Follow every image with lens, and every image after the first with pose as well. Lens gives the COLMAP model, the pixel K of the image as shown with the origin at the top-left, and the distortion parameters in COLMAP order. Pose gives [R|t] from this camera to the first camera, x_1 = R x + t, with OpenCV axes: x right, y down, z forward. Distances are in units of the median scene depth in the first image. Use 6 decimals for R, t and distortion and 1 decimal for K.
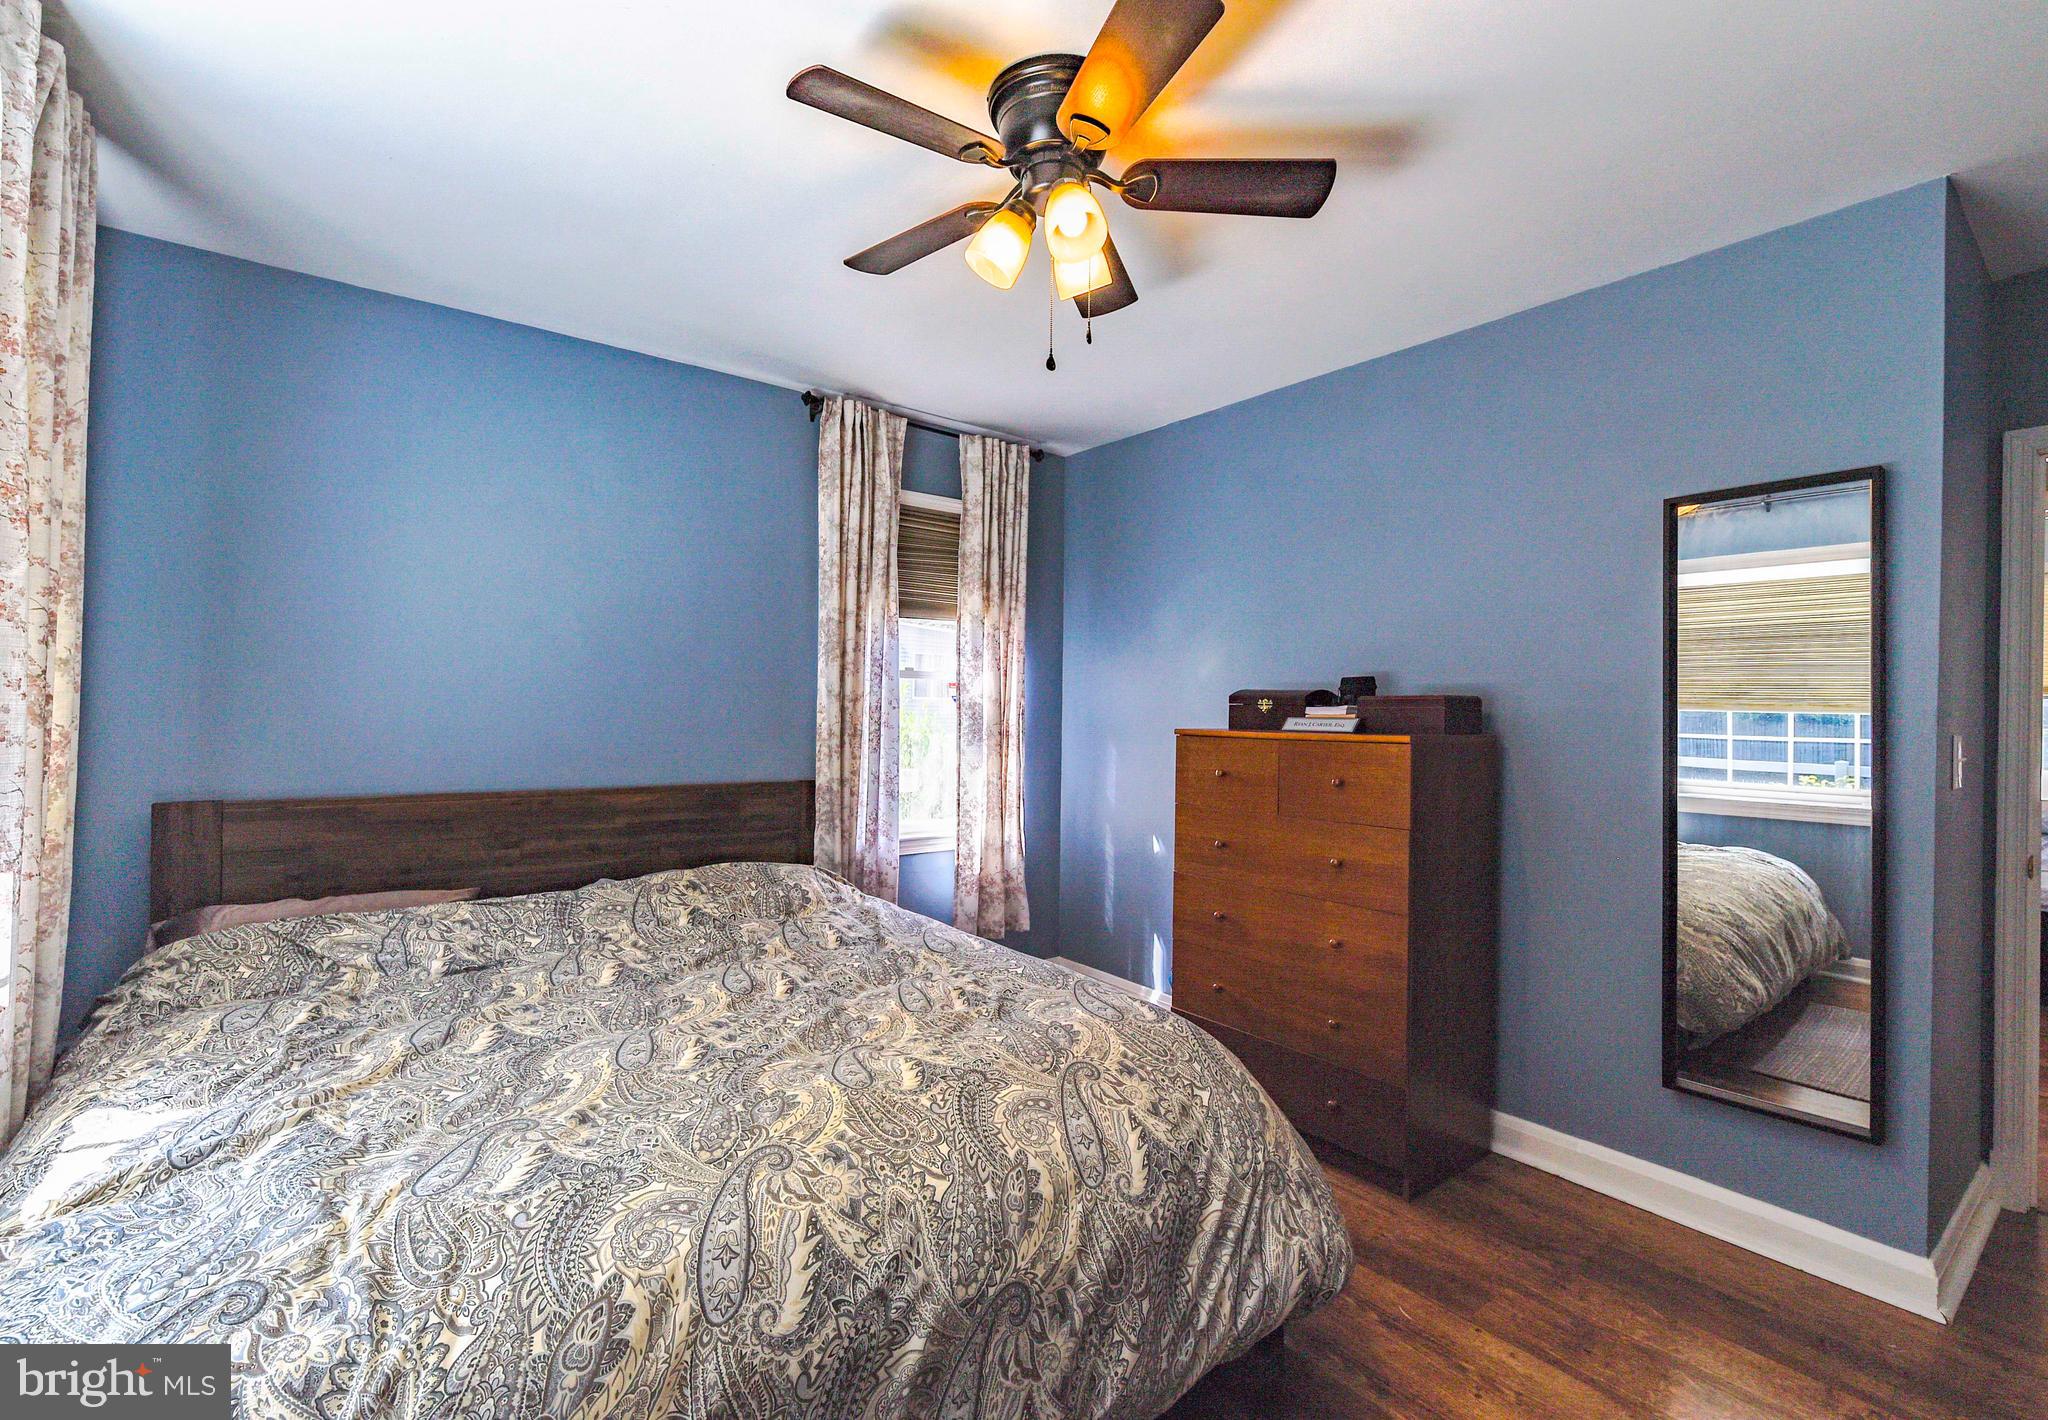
lens RADIAL K [[917.6, 0, 1014.3], [0, 917.6, 696.5], [0, 0, 1]] dist [-0.015904, -0.000164]
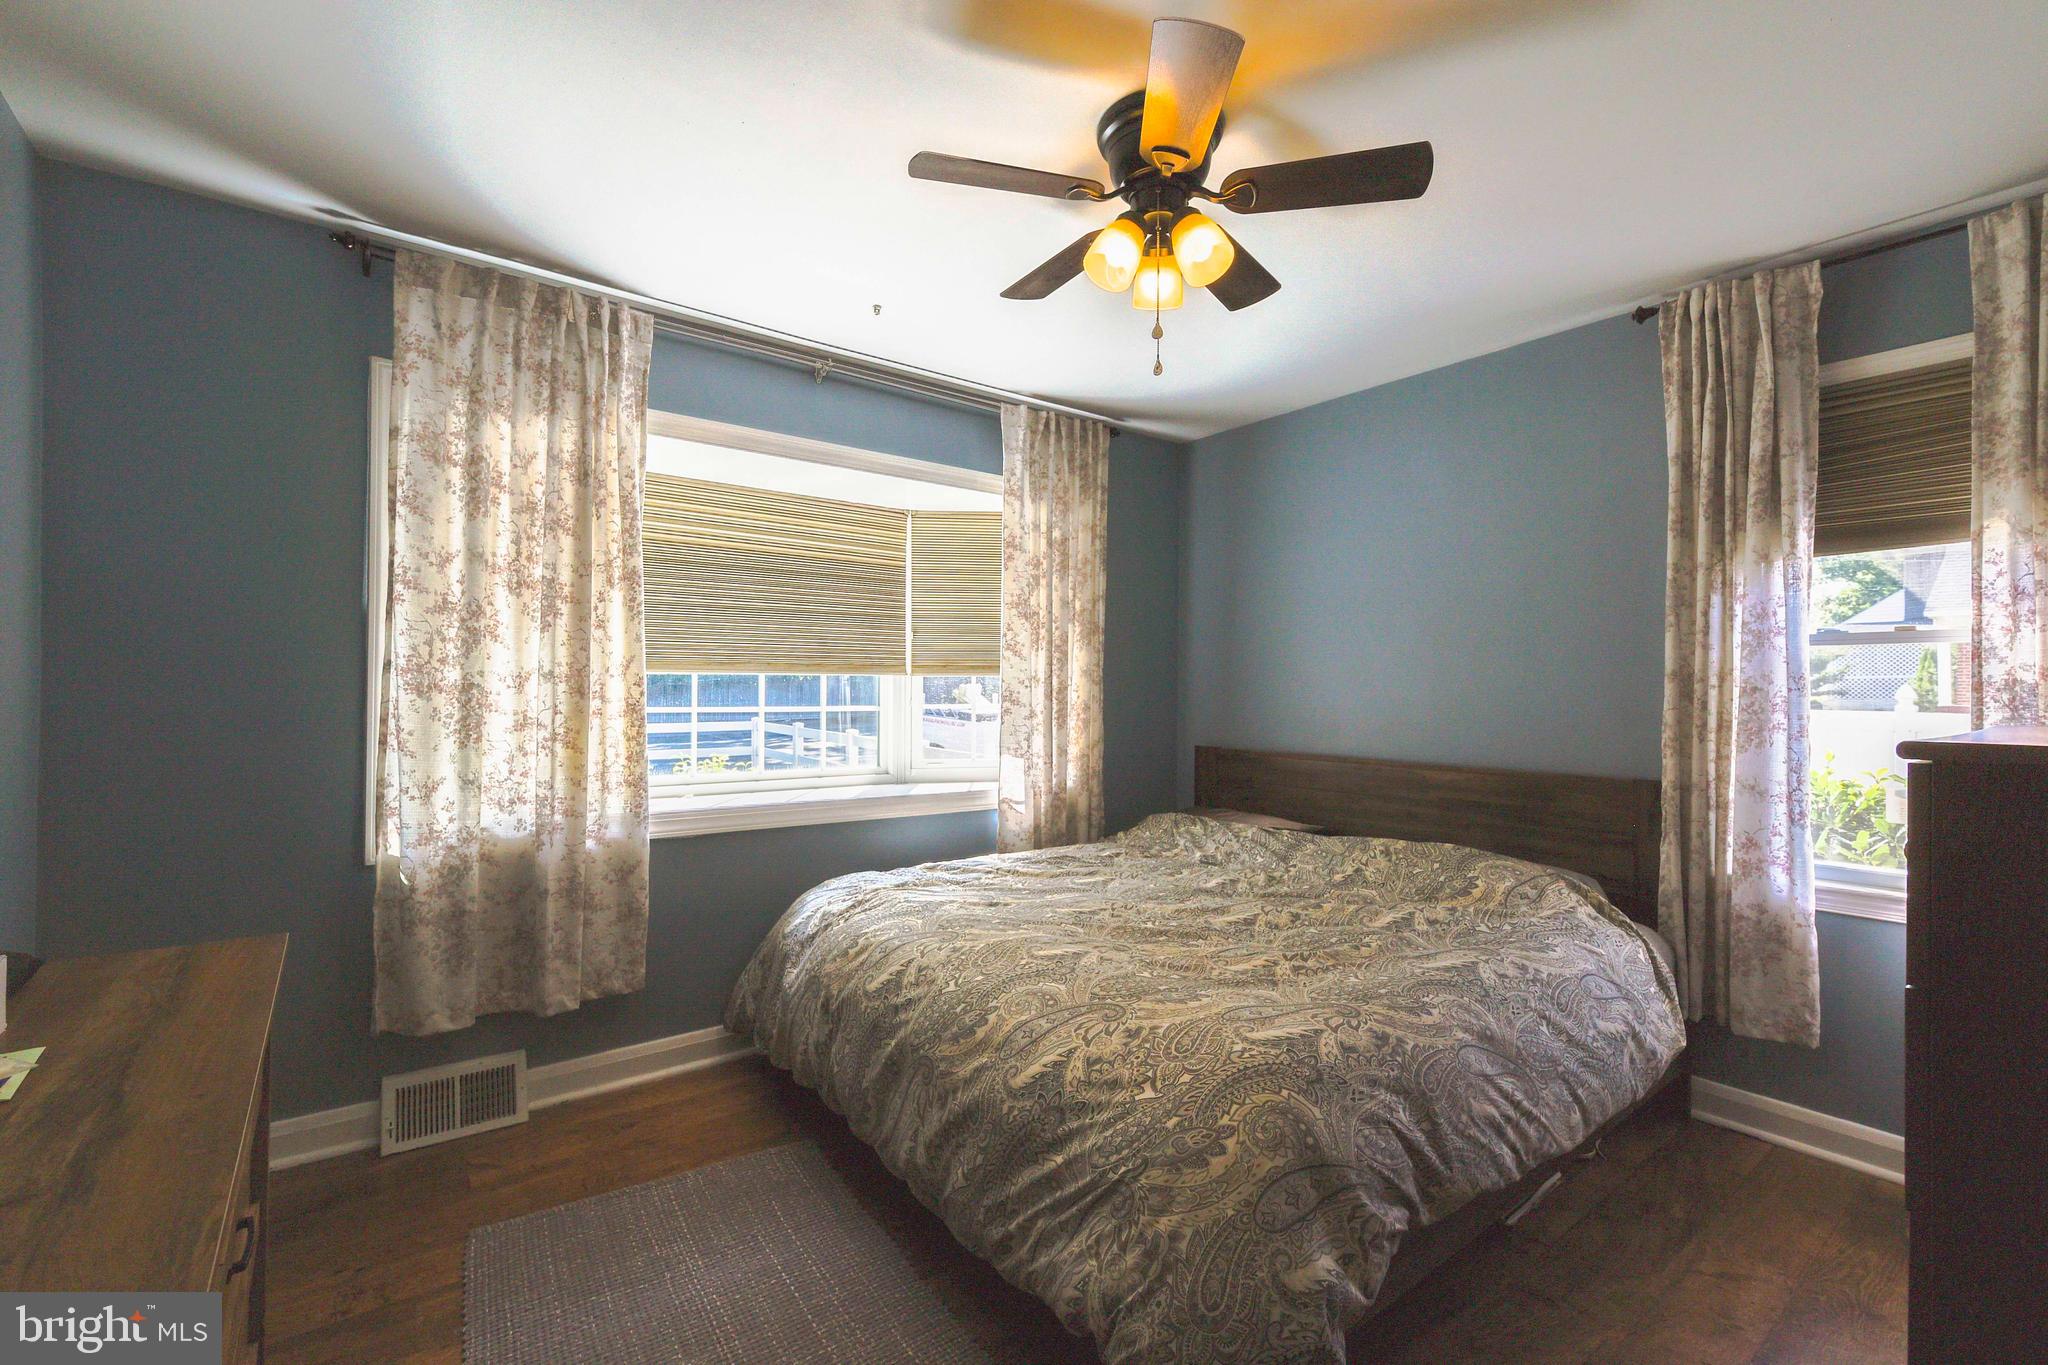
lens RADIAL K [[890.5, 0, 1018.0], [0, 890.5, 693.3], [0, 0, 1]] dist [-0.004324, -0.008006]
pose [[-0.025004, -0.009890, -0.999638, 1.131943], [0.011897, 0.999877, -0.010190, 0.030769], [0.999617, -0.012148, -0.024884, 0.893759]]
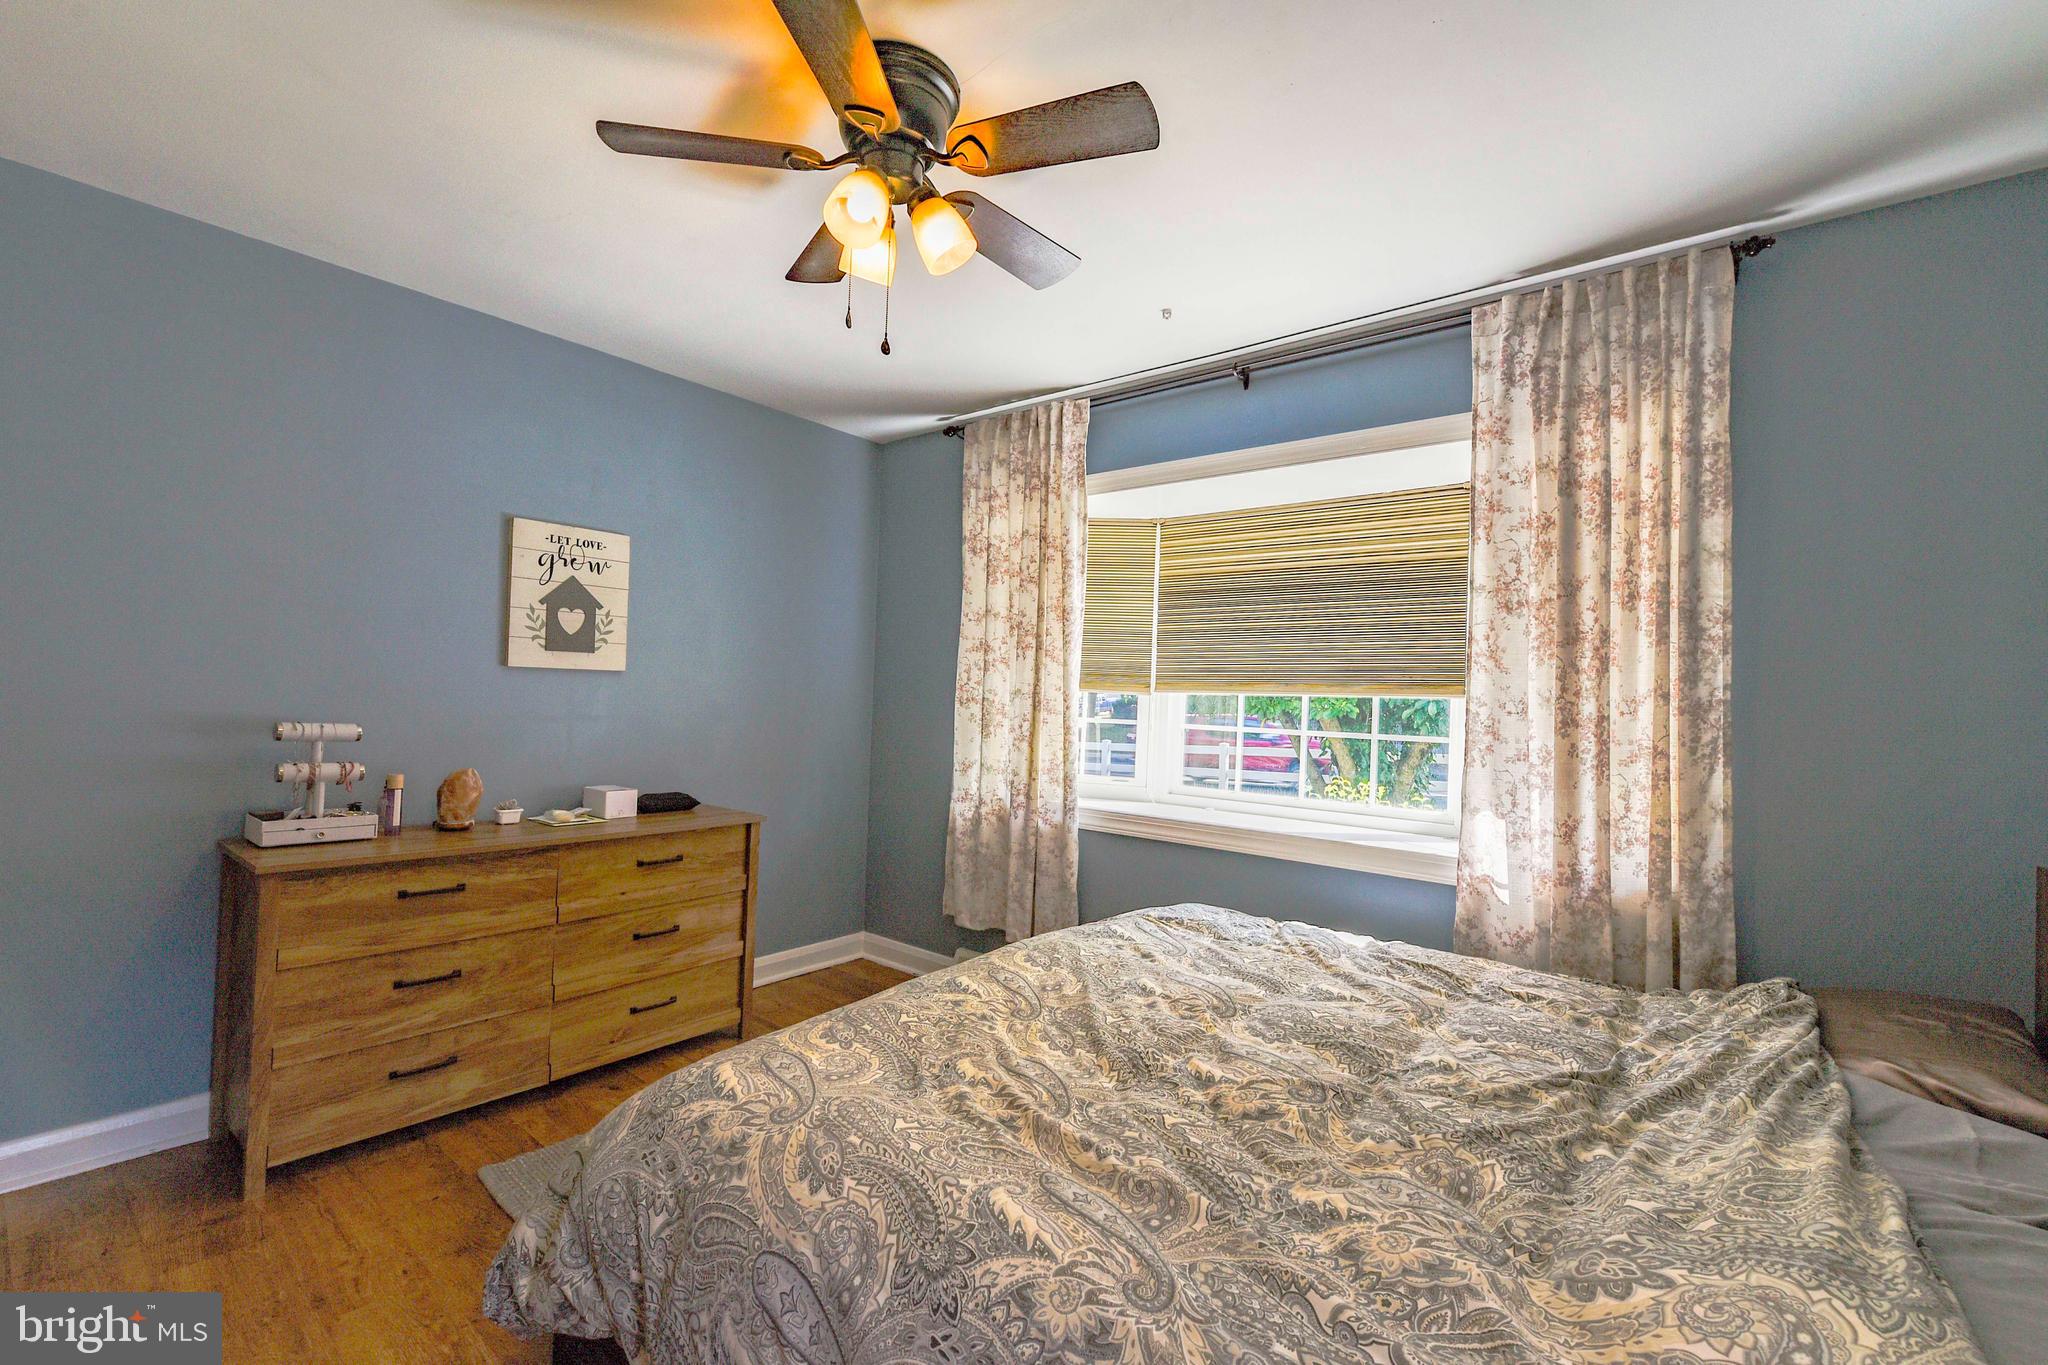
lens RADIAL K [[890.5, 0, 1024.1], [0, 890.5, 680.8], [0, 0, 1]] dist [-0.004324, -0.008006]
pose [[-0.978909, -0.050225, -0.198027, 0.069180], [-0.042466, 0.998162, -0.043240, 0.036795], [0.199834, -0.033918, -0.979242, 2.054379]]
